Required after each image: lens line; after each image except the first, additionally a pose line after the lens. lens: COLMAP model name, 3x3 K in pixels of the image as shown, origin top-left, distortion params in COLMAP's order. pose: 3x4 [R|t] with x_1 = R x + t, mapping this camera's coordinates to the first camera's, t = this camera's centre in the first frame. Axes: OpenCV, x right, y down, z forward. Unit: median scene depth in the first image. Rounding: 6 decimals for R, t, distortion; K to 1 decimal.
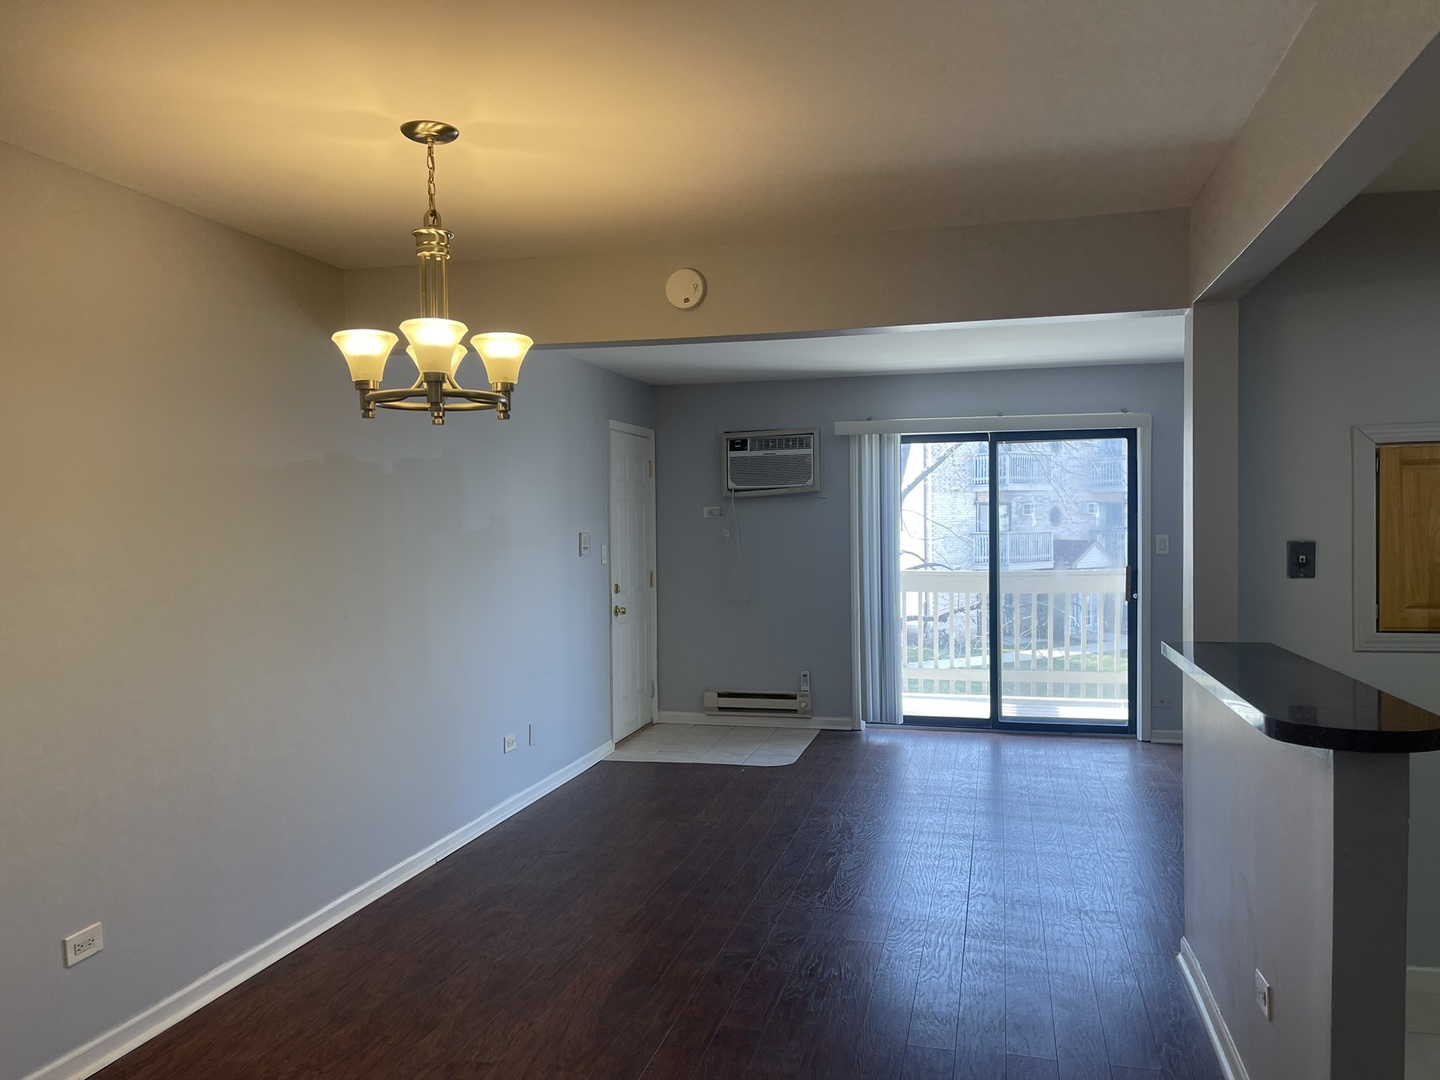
lens RADIAL K [[1094.1, 0, 723.6], [0, 1094.1, 549.0], [0, 0, 1]] dist [0.094562, -0.152571]
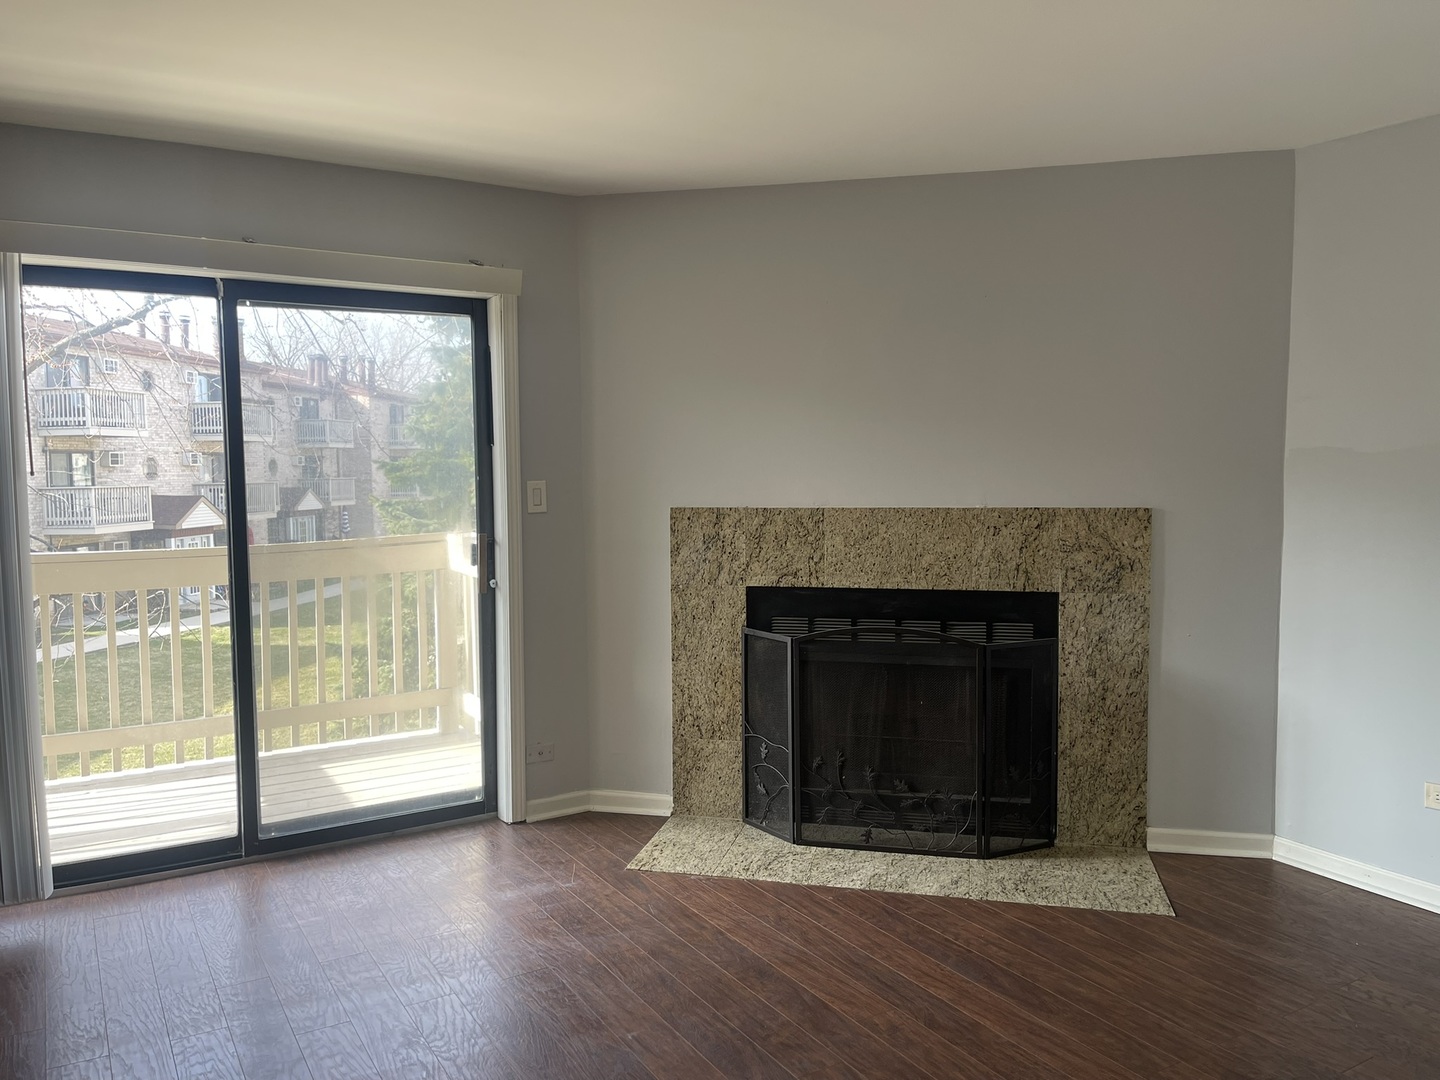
lens RADIAL K [[1094.1, 0, 723.6], [0, 1094.1, 549.0], [0, 0, 1]] dist [0.094562, -0.152571]
pose [[0.706543, -0.048885, 0.705979, 0.039758], [0.020060, 0.998594, 0.049072, -0.002503], [-0.707385, -0.020510, 0.706531, 0.468401]]
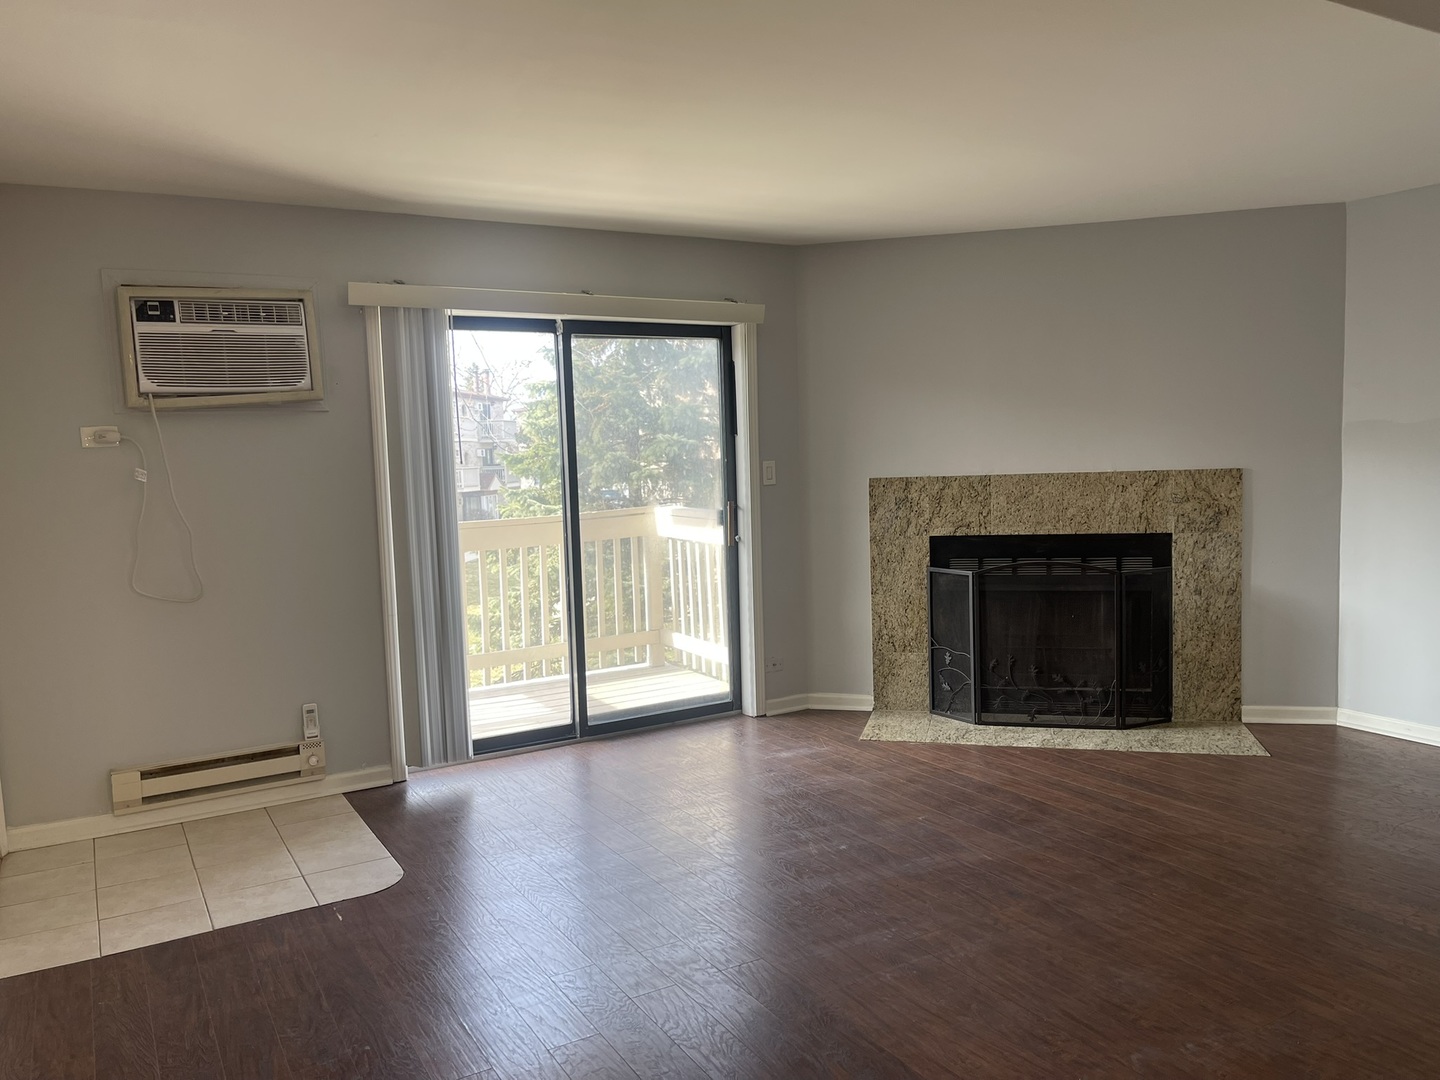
lens RADIAL K [[1100.7, 0, 720.3], [0, 1100.7, 545.7], [0, 0, 1]] dist [0.071162, -0.084203]
pose [[0.718148, -0.073015, 0.692050, -0.177444], [0.044440, 0.997262, 0.059100, 0.000214], [-0.694470, -0.011688, 0.719427, 0.415308]]
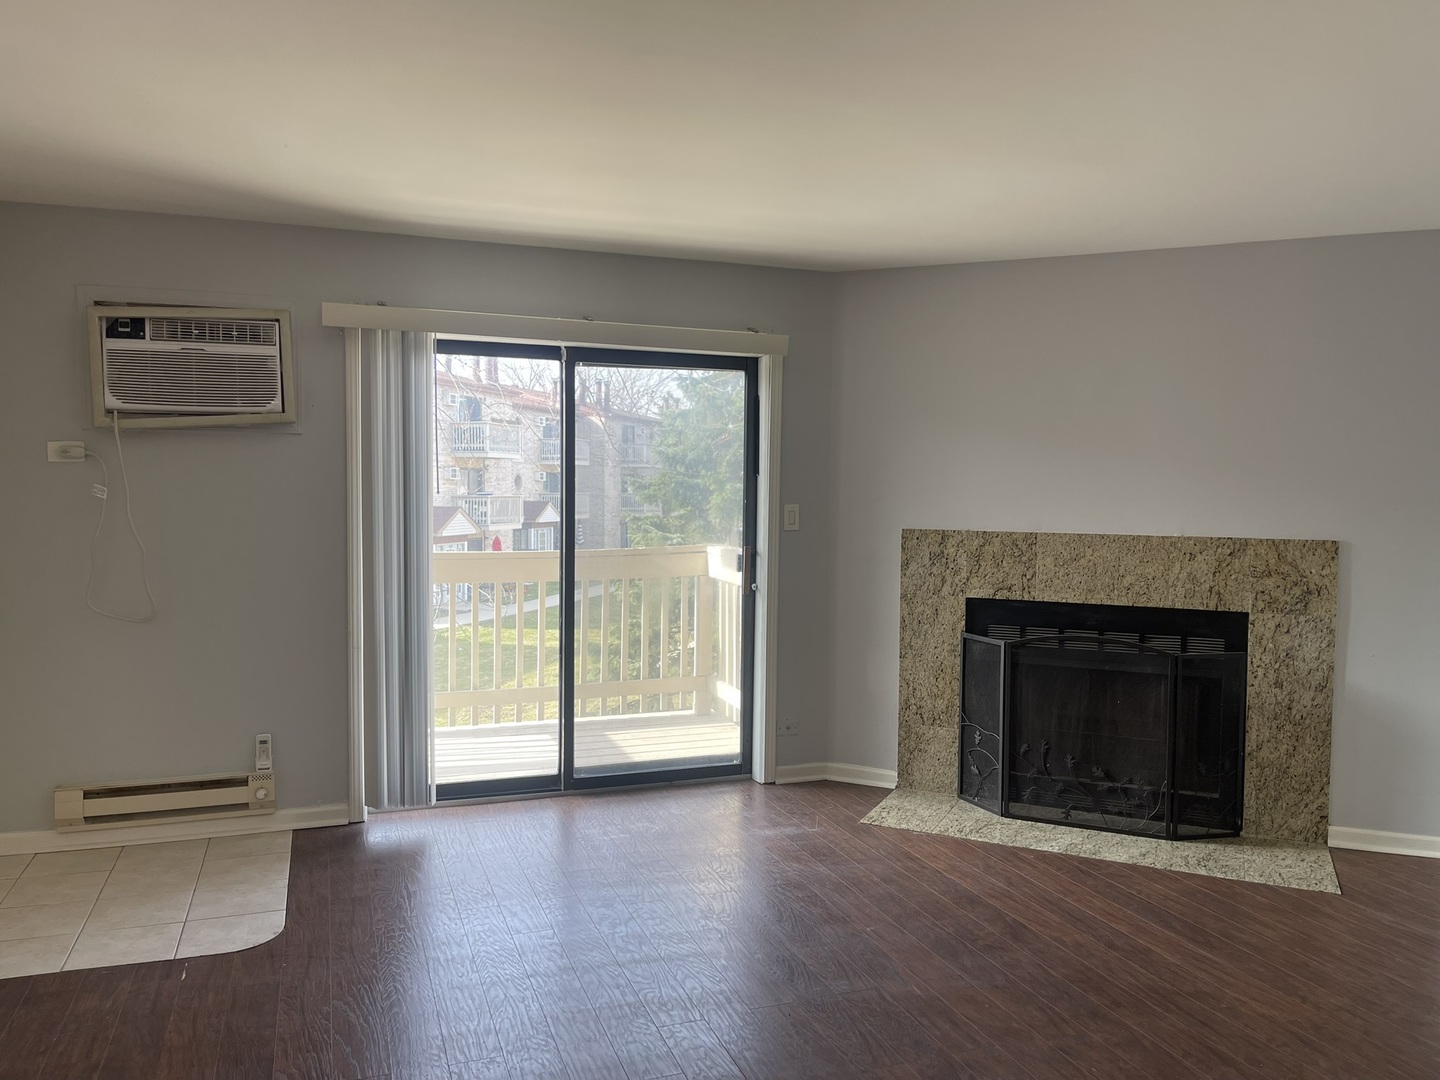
lens RADIAL K [[1100.7, 0, 720.3], [0, 1100.7, 545.7], [0, 0, 1]] dist [0.071162, -0.084203]
pose [[0.831093, -0.011678, 0.556011, -0.050246], [-0.003996, 0.999628, 0.026969, -0.004252], [-0.556119, -0.024636, 0.830737, 0.385763]]
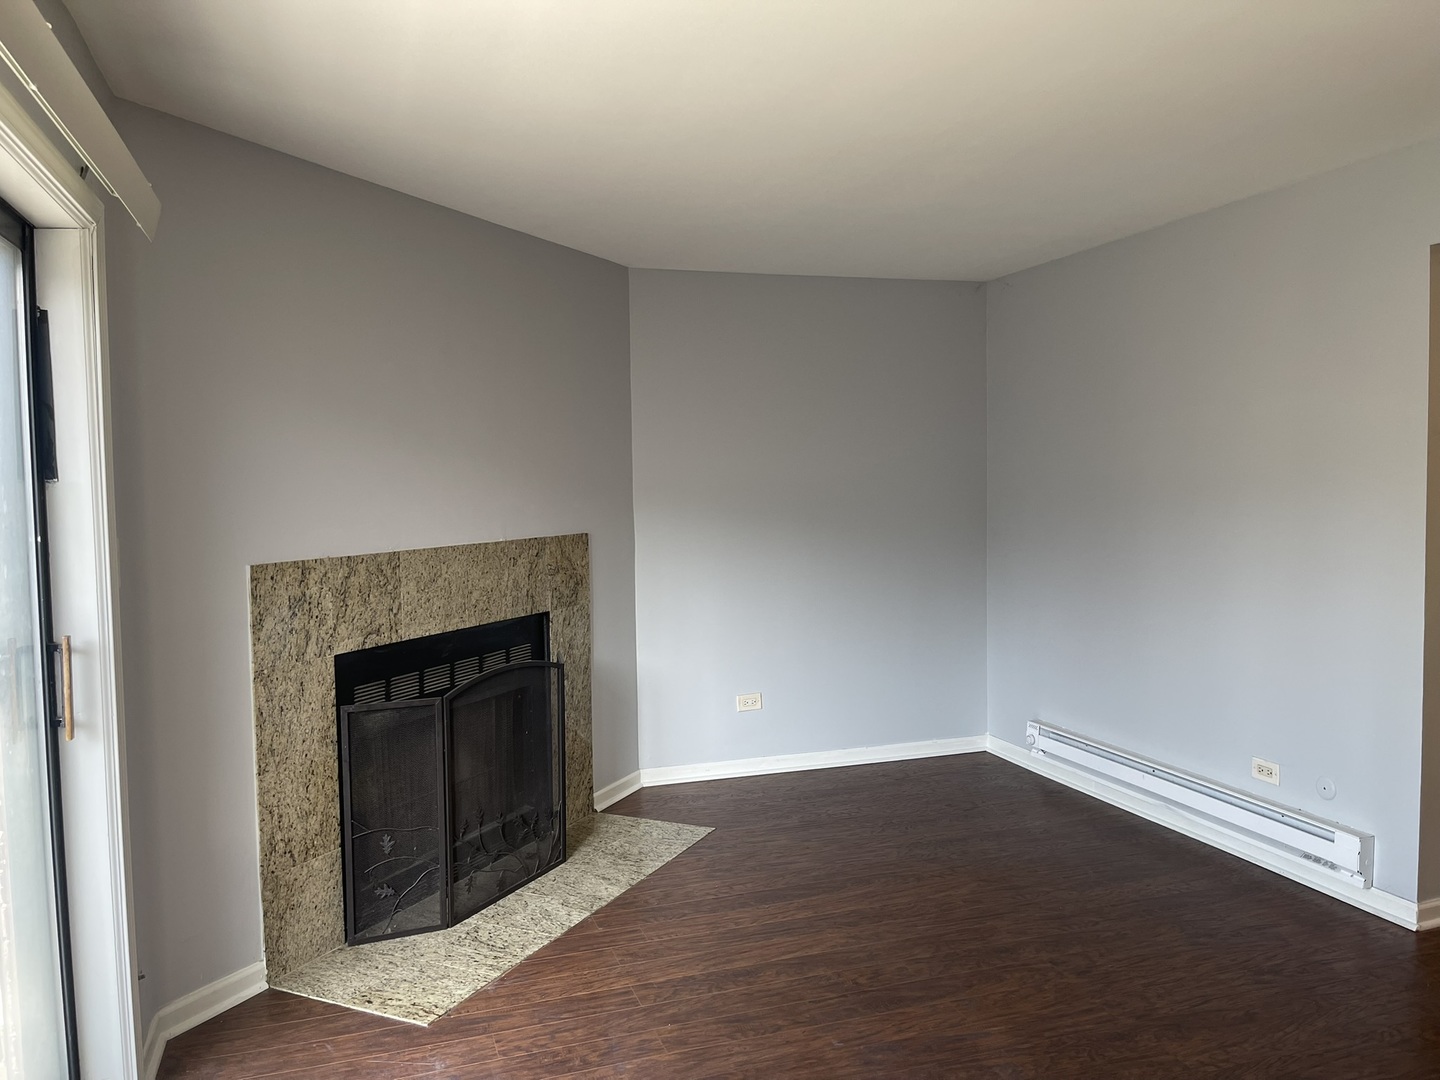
lens RADIAL K [[1100.7, 0, 720.3], [0, 1100.7, 545.7], [0, 0, 1]] dist [0.071162, -0.084203]
pose [[-0.539333, -0.030378, 0.841544, -0.027064], [0.049659, 0.996463, 0.067795, -0.023774], [-0.840627, 0.078354, -0.535917, 0.960395]]
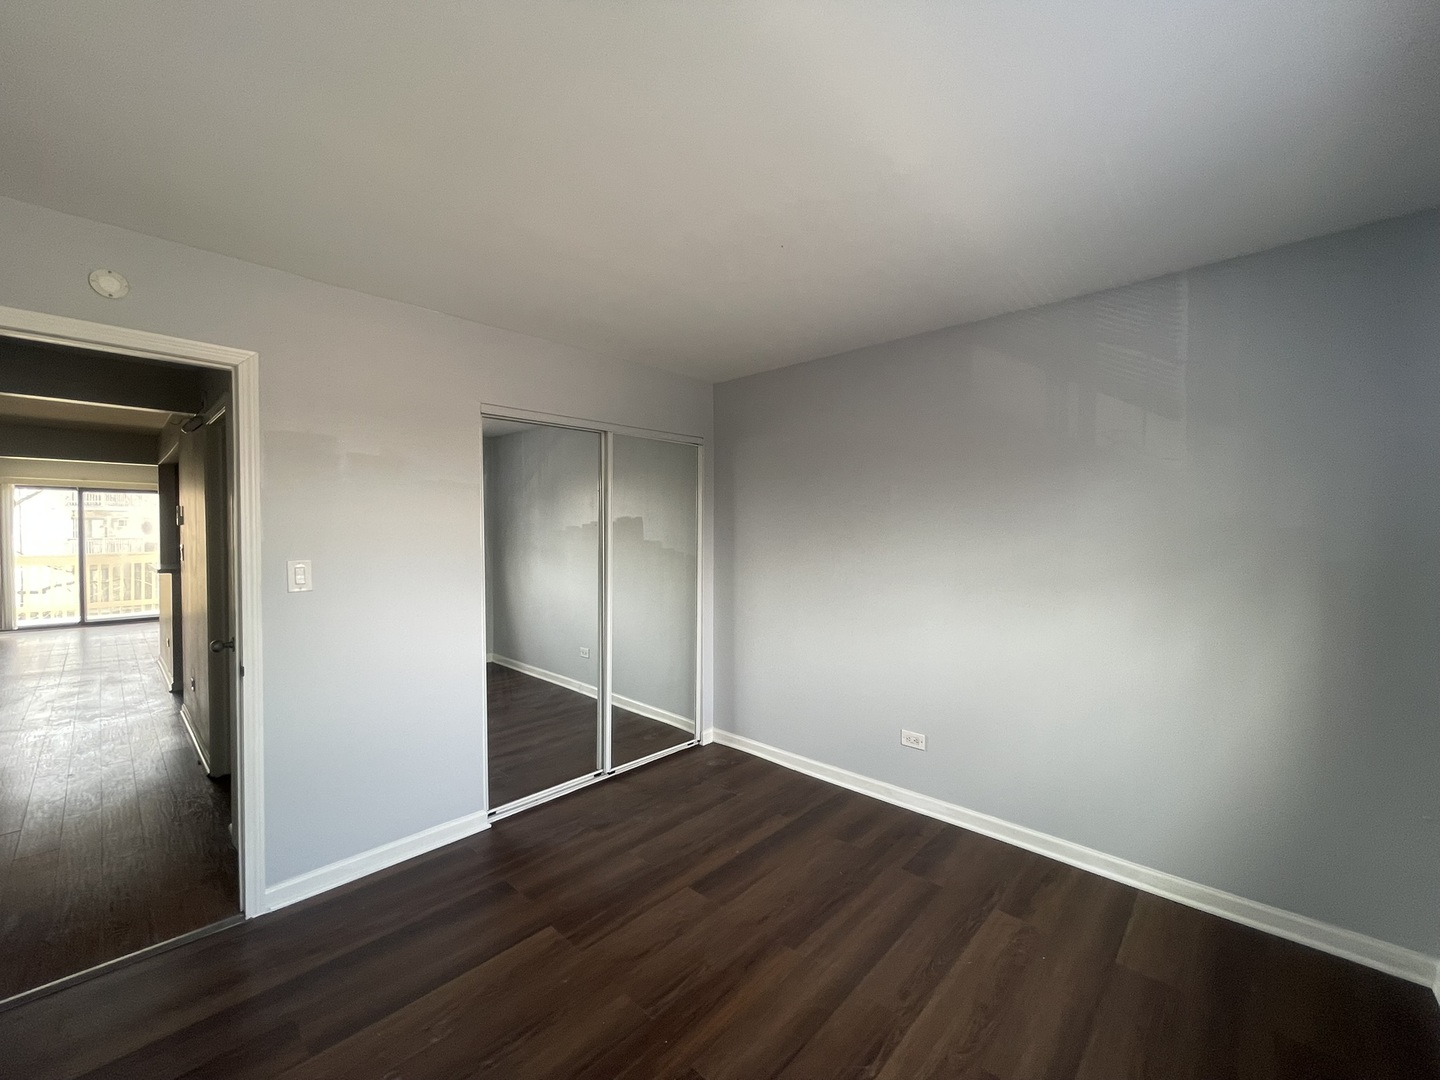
lens RADIAL K [[581.3, 0, 717.2], [0, 581.3, 540.9], [0, 0, 1]] dist [-0.001298, -0.000130]
pose [[0.487794, -0.003207, 0.872953, -0.131876], [0.014389, 0.999887, -0.004367, 0.021159], [-0.872840, 0.014691, 0.487785, -0.611345]]
